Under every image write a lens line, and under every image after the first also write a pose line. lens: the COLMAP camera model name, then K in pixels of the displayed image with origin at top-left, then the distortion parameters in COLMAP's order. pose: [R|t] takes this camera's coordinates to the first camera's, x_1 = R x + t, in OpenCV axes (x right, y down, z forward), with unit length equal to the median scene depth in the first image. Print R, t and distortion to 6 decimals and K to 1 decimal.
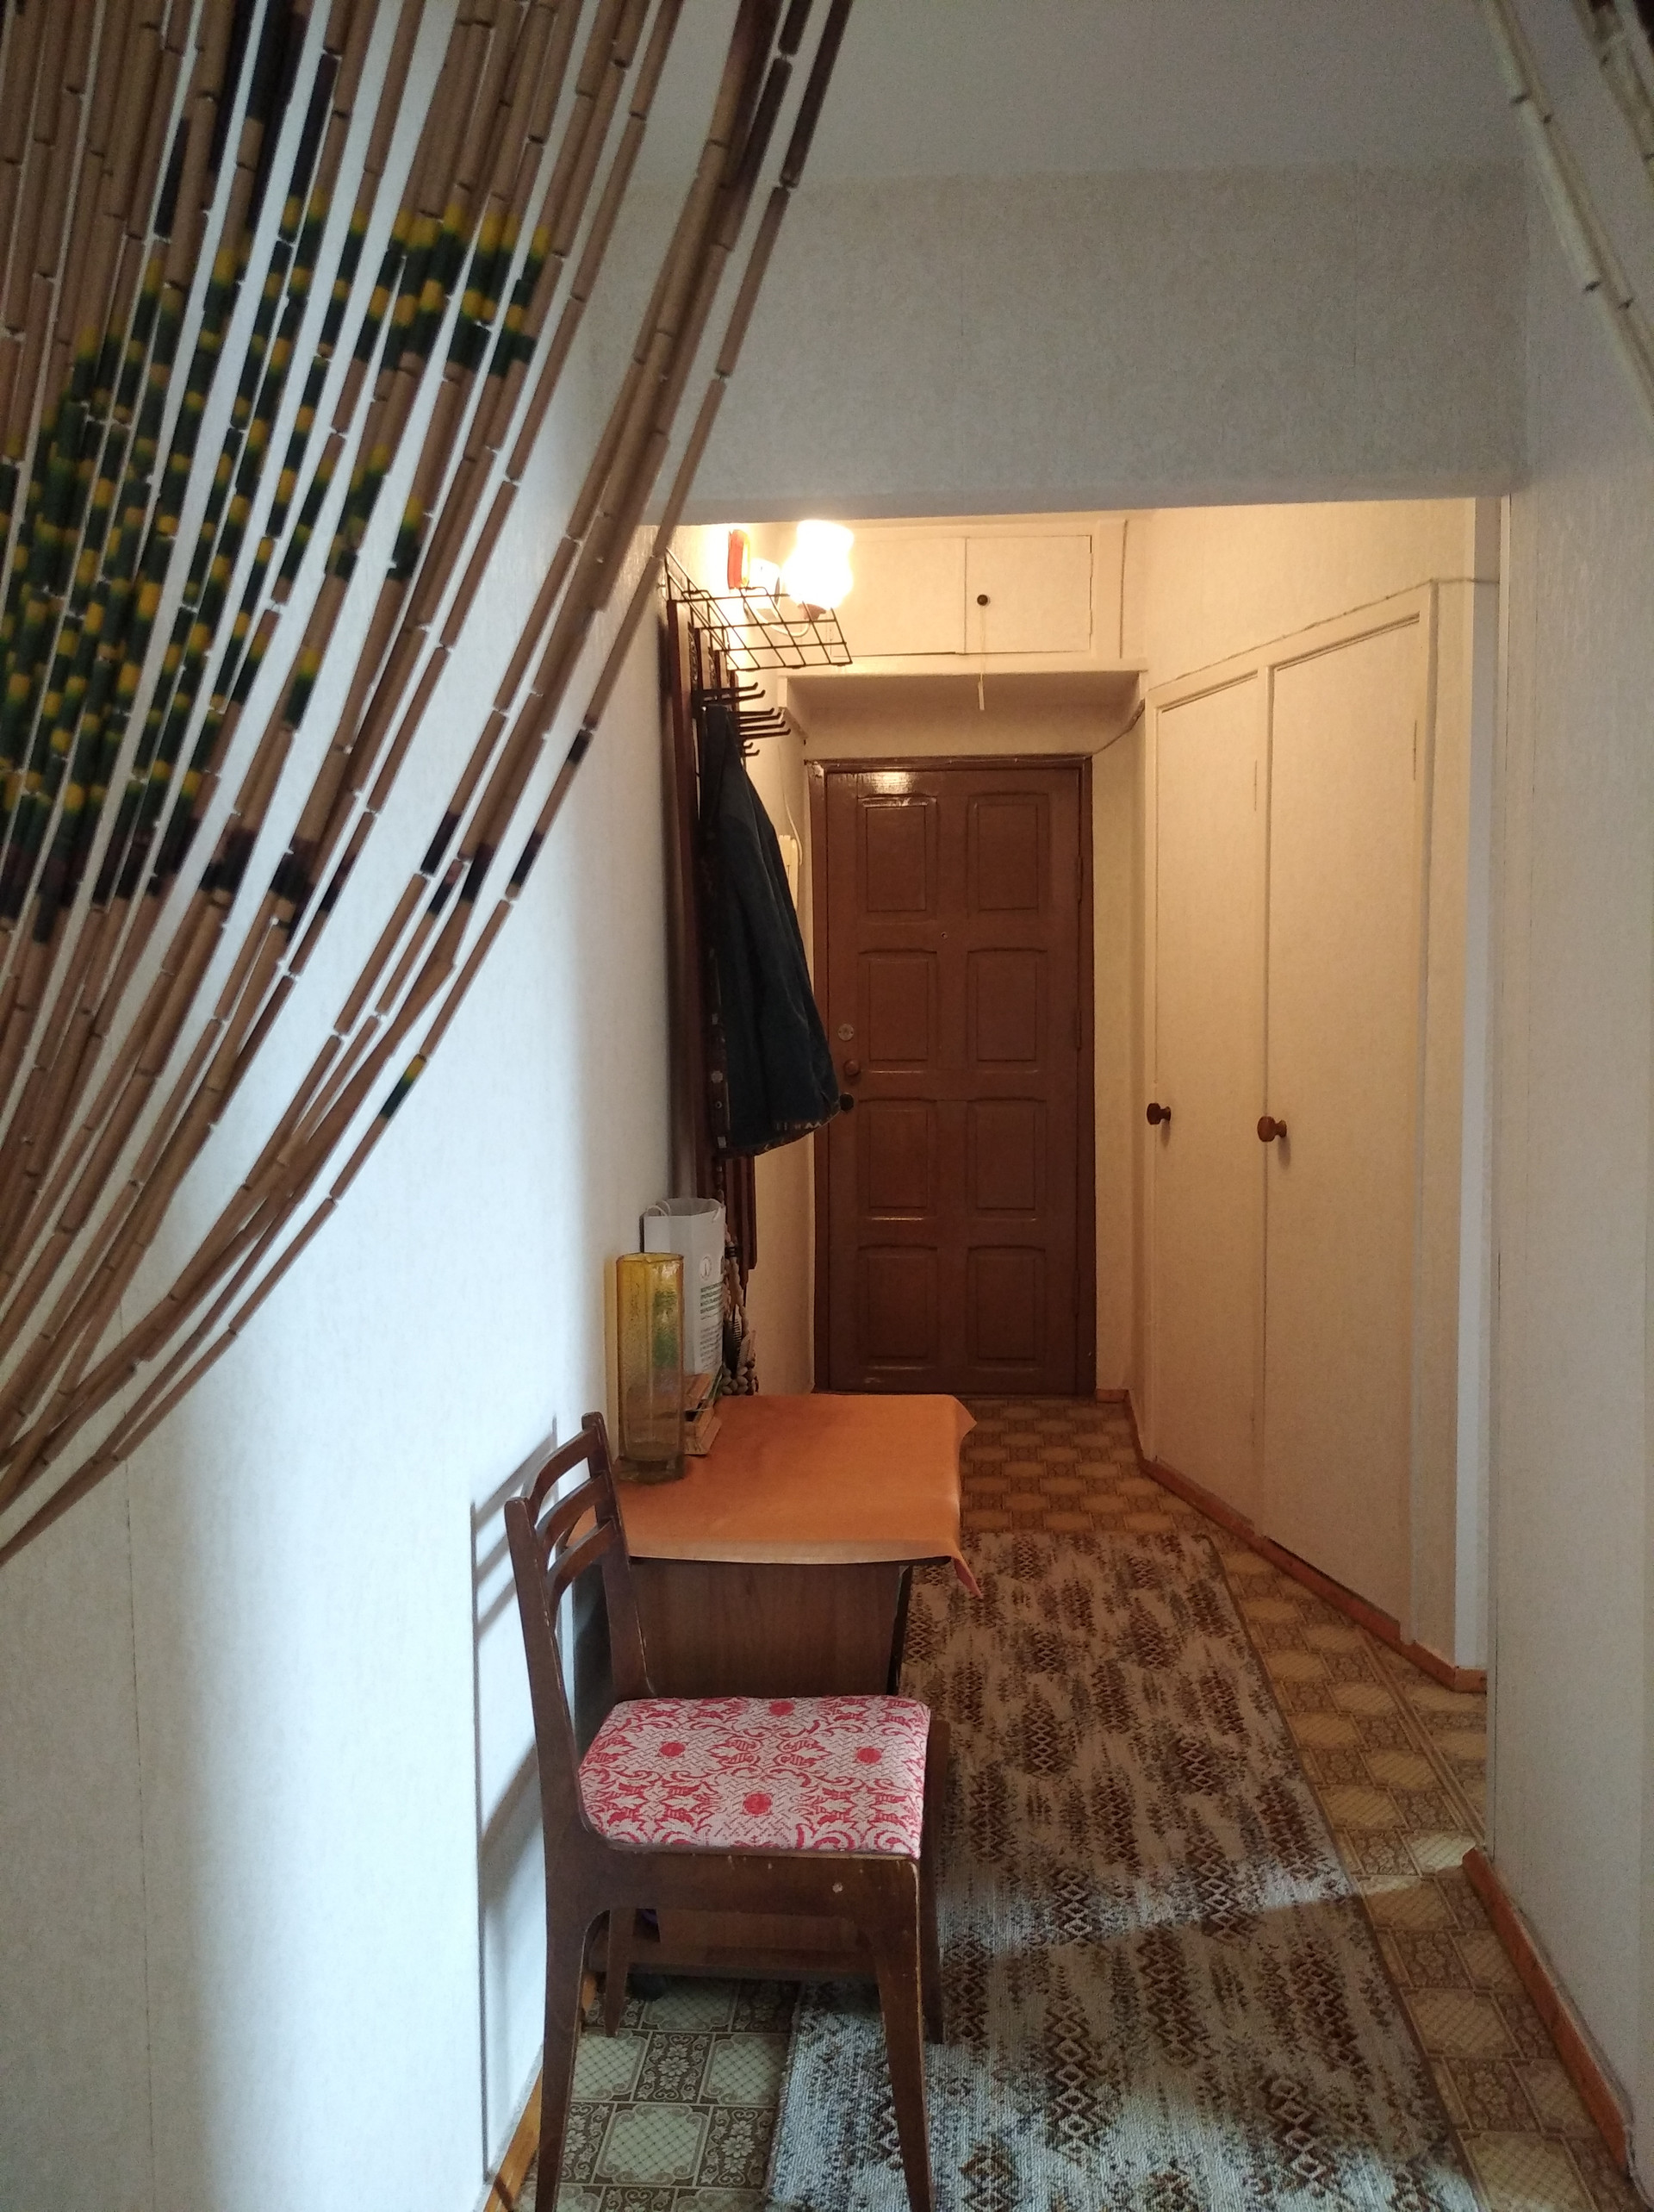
lens RADIAL K [[1817.4, 0, 825.0], [0, 1817.4, 1100.5], [0, 0, 1]] dist [0.062726, -0.096661]
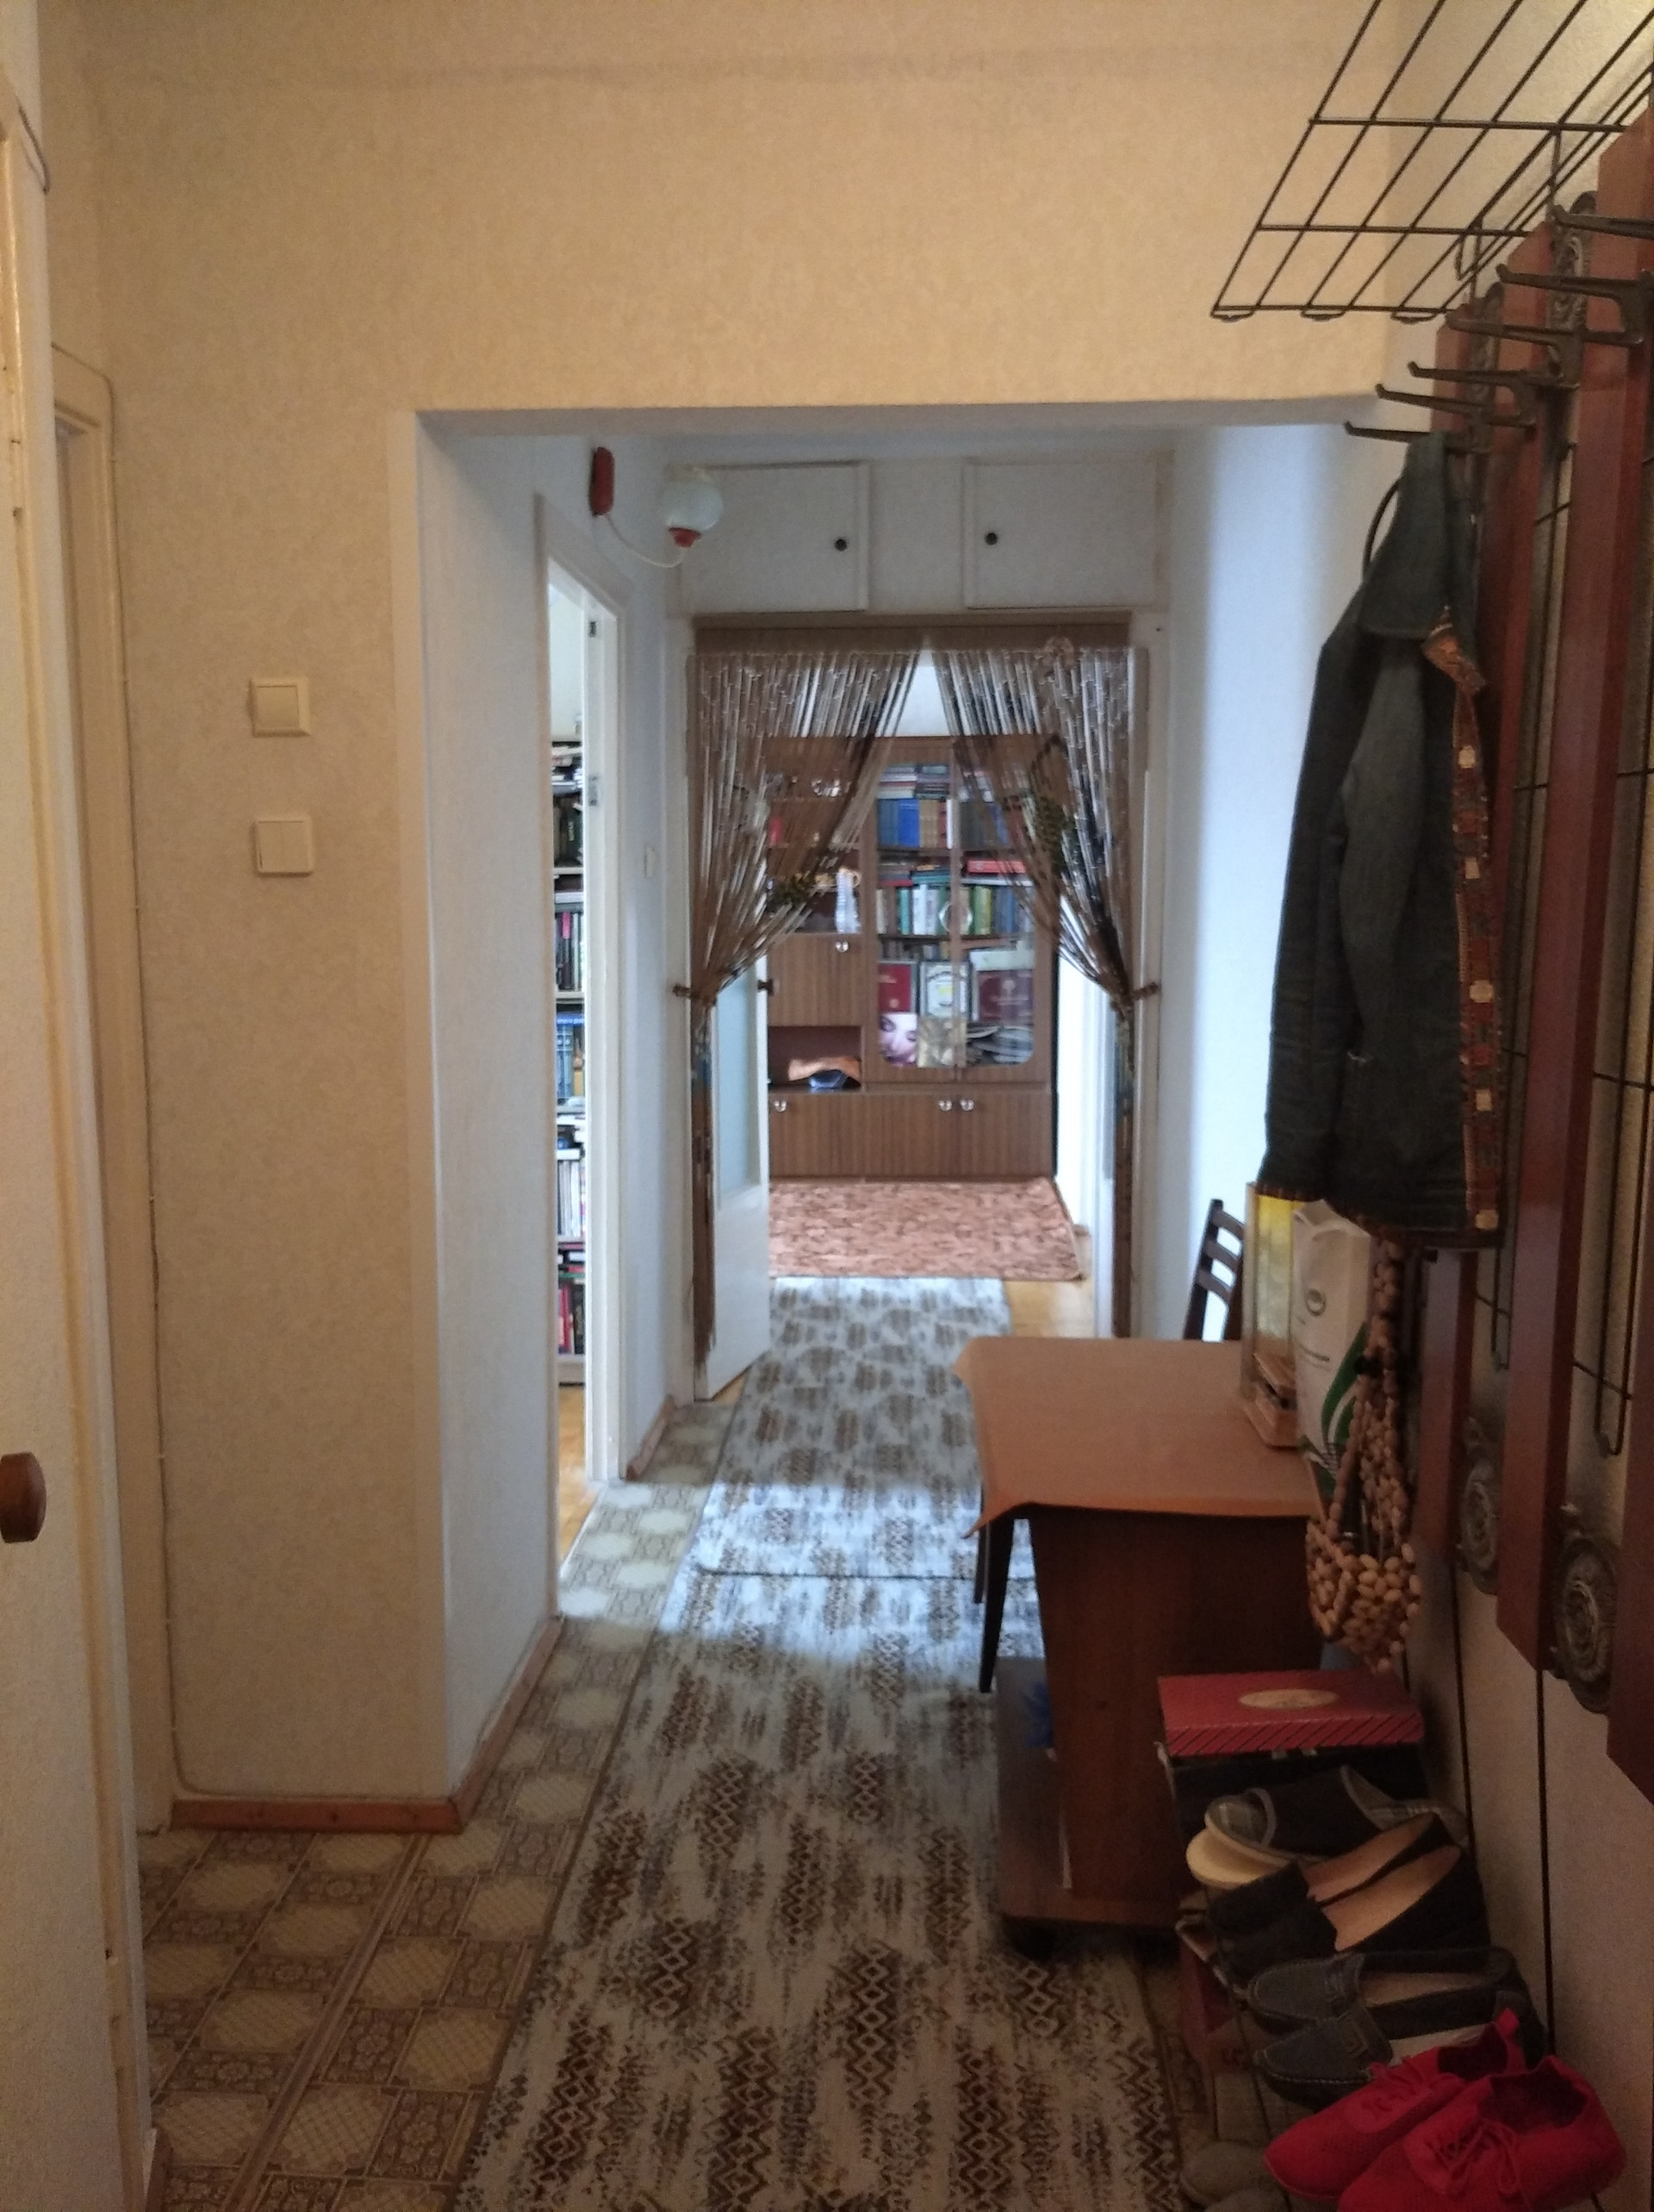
lens RADIAL K [[1817.4, 0, 831.0], [0, 1817.4, 1106.1], [0, 0, 1]] dist [0.062726, -0.096661]
pose [[-0.998229, 0.054300, -0.024305, 0.143097], [0.048673, 0.980353, 0.191151, -0.130000], [0.034207, 0.189629, -0.981260, 1.749820]]
